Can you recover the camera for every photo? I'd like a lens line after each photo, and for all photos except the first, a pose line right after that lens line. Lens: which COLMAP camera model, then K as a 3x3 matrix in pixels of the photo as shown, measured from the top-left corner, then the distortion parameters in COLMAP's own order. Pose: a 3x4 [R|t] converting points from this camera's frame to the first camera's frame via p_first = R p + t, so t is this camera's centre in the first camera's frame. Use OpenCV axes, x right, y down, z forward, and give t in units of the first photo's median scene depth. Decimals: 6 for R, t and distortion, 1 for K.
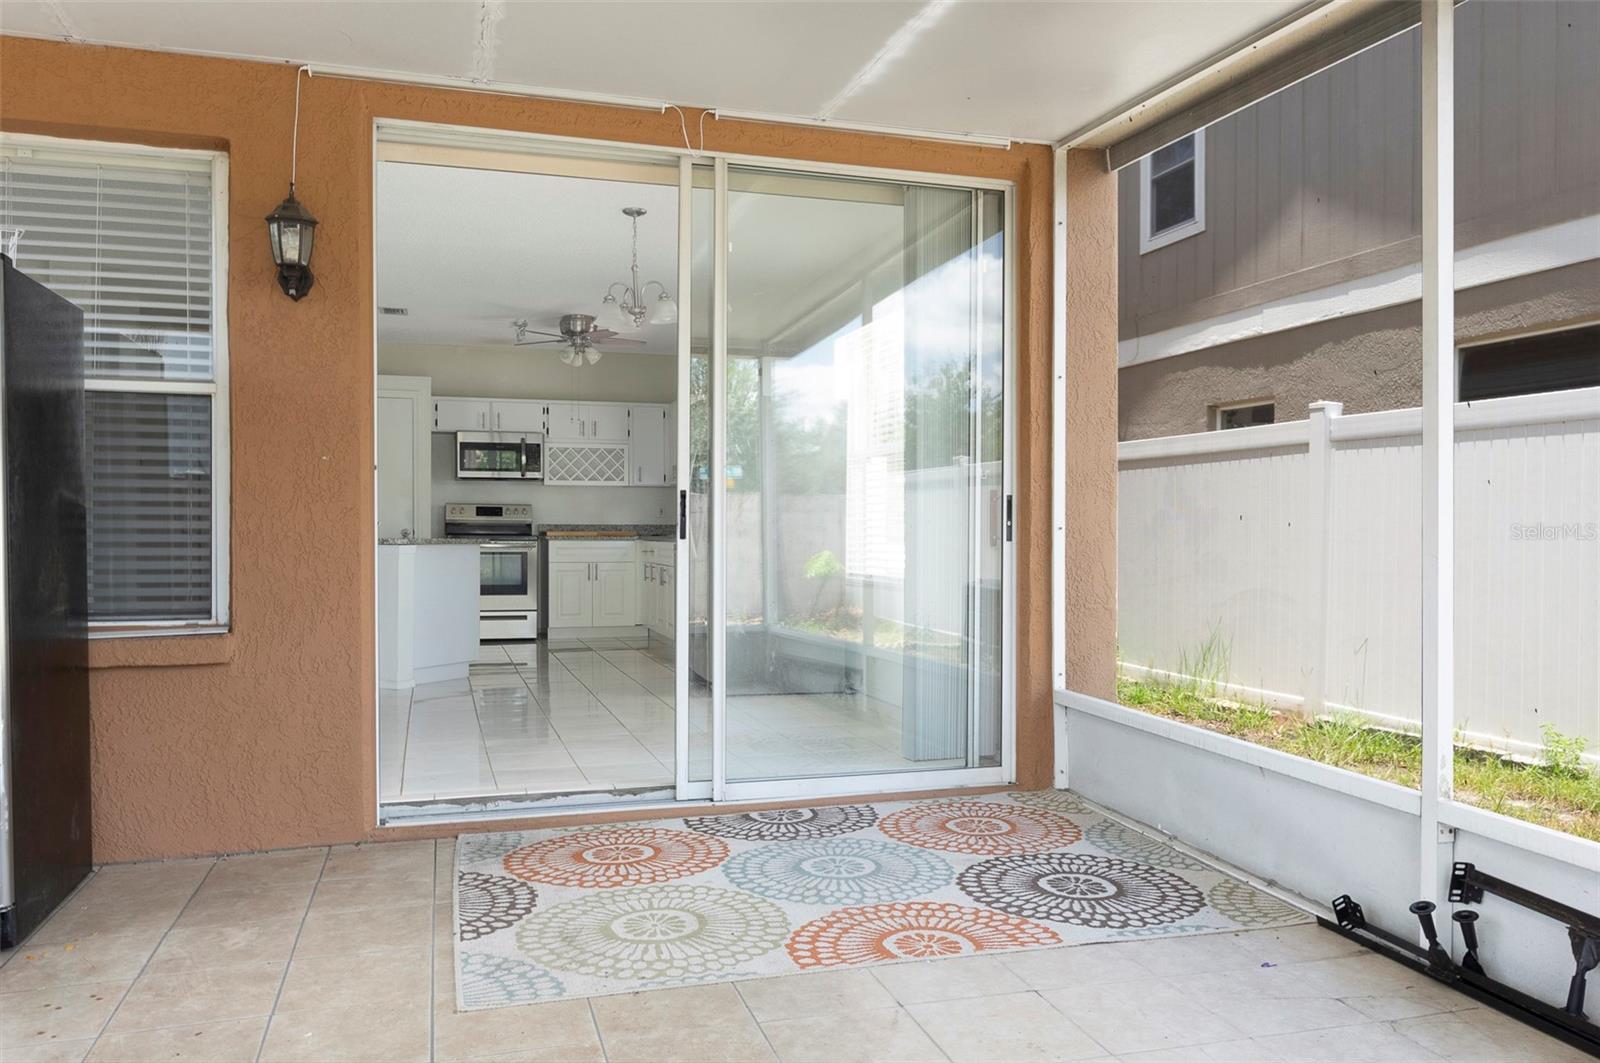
lens RADIAL K [[1219.7, 0, 790.1], [0, 1219.7, 522.2], [0, 0, 1]] dist [-0.008404, -0.005104]
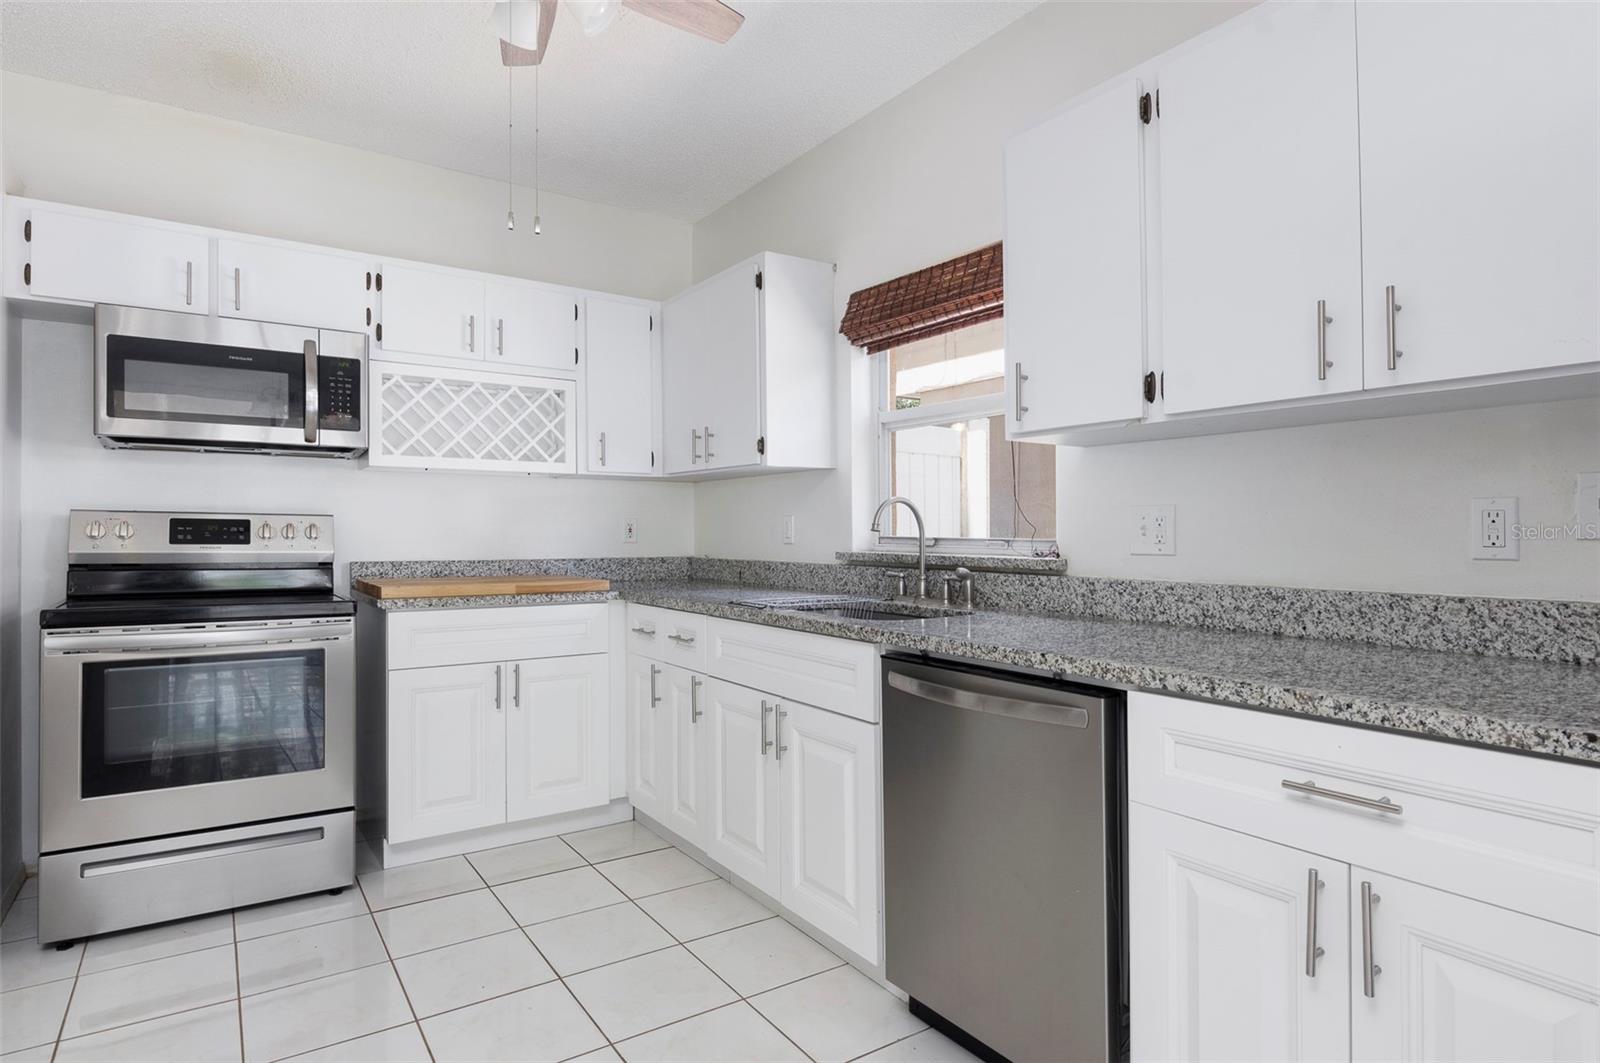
lens RADIAL K [[864.2, 0, 804.6], [0, 864.2, 525.3], [0, 0, 1]] dist [0.000303, -0.004507]
pose [[0.952199, 0.002721, 0.305466, -0.154963], [-0.004053, 0.999985, 0.003726, -0.012867], [-0.305452, -0.004786, 0.952196, 0.698546]]
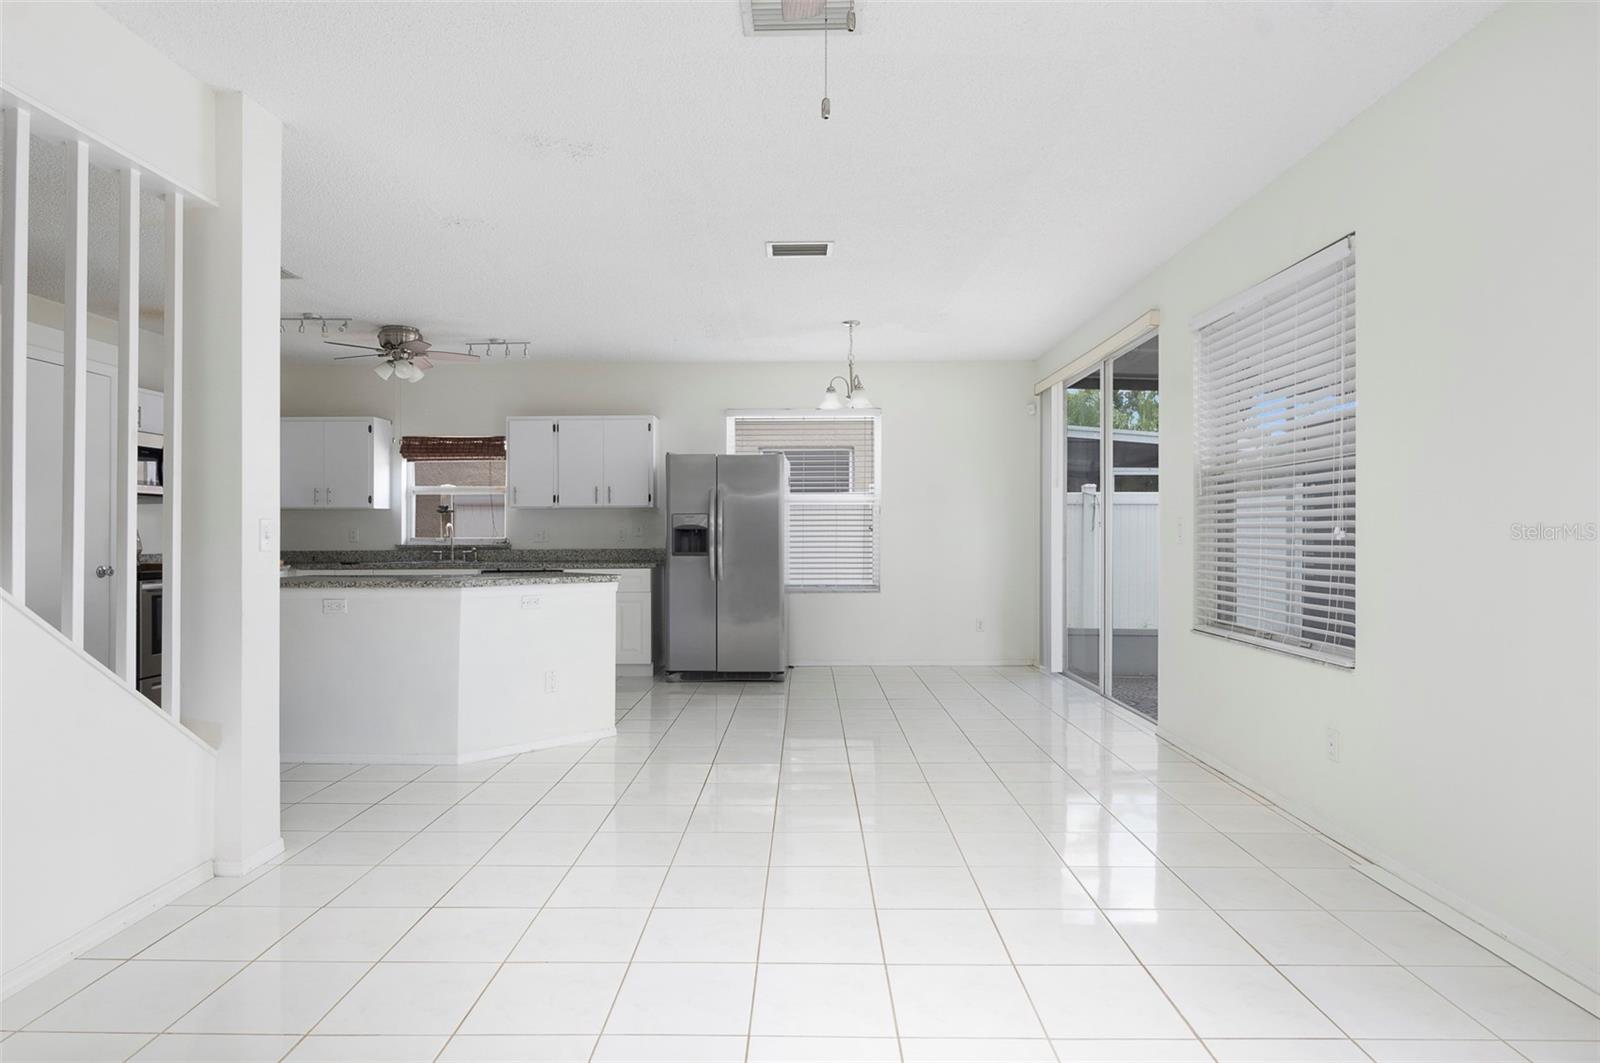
lens RADIAL K [[864.2, 0, 776.7], [0, 864.2, 509.4], [0, 0, 1]] dist [0.000303, -0.004507]
pose [[0.310928, 0.025233, 0.950099, -0.618421], [-0.005402, 0.999678, -0.024782, -0.015546], [-0.950418, 0.002573, 0.310964, 0.468498]]
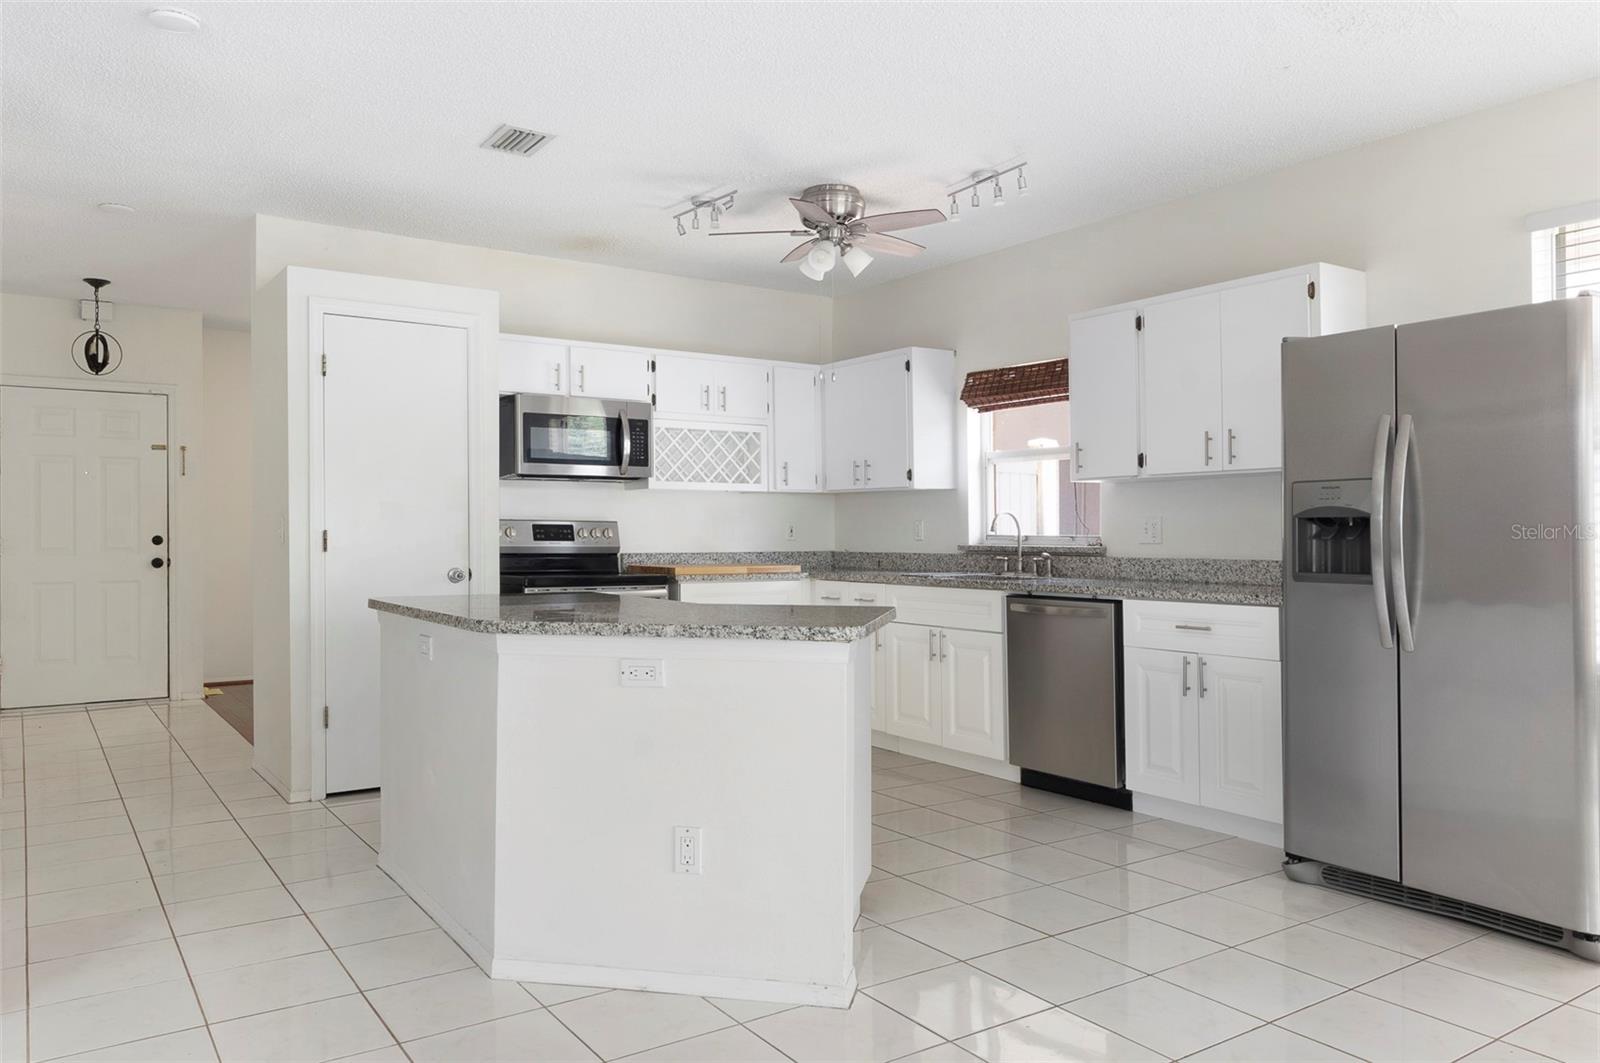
lens RADIAL K [[1132.6, 0, 812.2], [0, 1132.6, 526.4], [0, 0, 1]] dist [-0.007857, -0.000090]
pose [[0.951689, -0.001109, 0.307061, -0.301800], [-0.000822, 0.999981, 0.006158, -0.015753], [-0.307061, -0.006112, 0.951670, 0.450774]]
